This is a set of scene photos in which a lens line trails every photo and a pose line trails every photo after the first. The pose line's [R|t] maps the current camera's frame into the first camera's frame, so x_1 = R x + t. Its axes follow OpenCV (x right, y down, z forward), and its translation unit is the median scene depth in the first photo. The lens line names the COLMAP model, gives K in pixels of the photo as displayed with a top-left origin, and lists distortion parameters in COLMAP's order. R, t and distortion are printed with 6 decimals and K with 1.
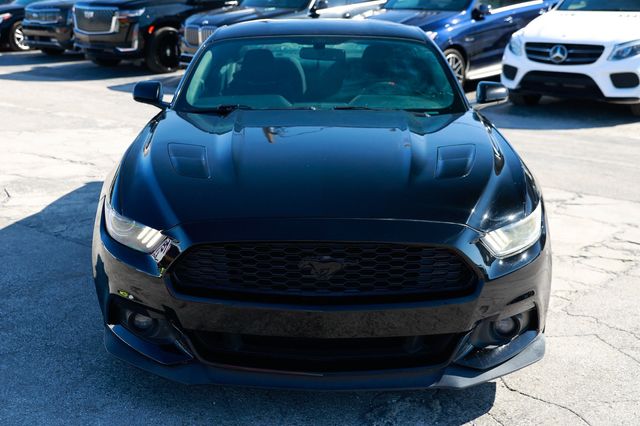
lens RADIAL K [[847.3, 0, 319.5], [0, 847.3, 208.9], [0, 0, 1]] dist [0.036765, 0.000000]
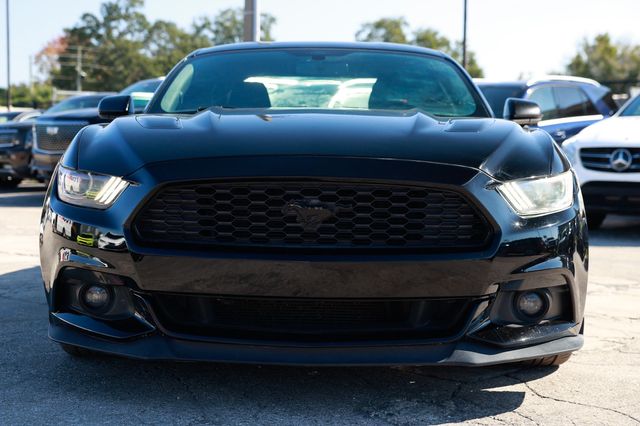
lens RADIAL K [[1067.9, 0, 320.7], [0, 1067.9, 215.8], [0, 0, 1]] dist [0.125696, 0.000000]
pose [[0.999879, 0.006891, -0.013934, 0.019007], [-0.009339, 0.982871, -0.184059, 0.174516], [0.012427, 0.184167, 0.982816, -0.035544]]
